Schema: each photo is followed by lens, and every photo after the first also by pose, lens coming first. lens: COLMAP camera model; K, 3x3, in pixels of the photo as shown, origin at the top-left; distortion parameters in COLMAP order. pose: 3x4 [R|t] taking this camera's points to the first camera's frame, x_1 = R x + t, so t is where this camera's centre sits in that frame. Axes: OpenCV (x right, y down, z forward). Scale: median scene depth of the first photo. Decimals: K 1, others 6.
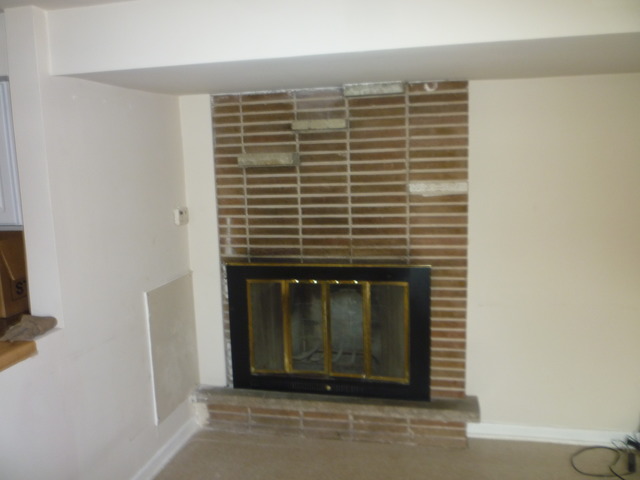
lens RADIAL K [[560.8, 0, 319.6], [0, 560.8, 241.0], [0, 0, 1]] dist [-0.027941, 0.007135]
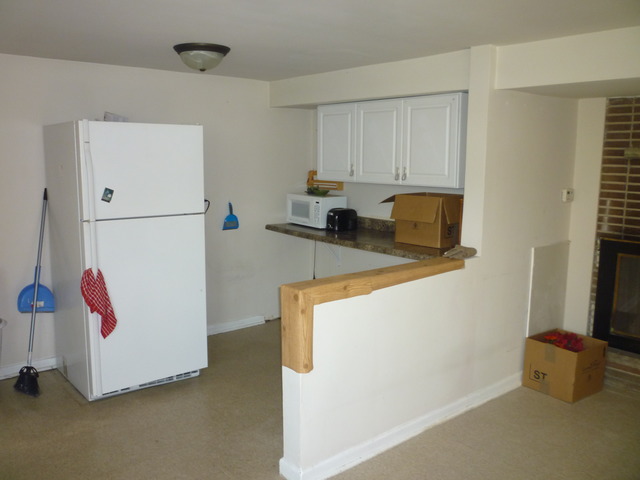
lens RADIAL K [[560.8, 0, 318.2], [0, 560.8, 239.3], [0, 0, 1]] dist [-0.027941, 0.007135]
pose [[0.802591, 0.129356, -0.582335, 0.043900], [-0.124206, 0.991048, 0.048960, 0.060563], [0.583455, 0.033035, 0.811473, -0.333526]]
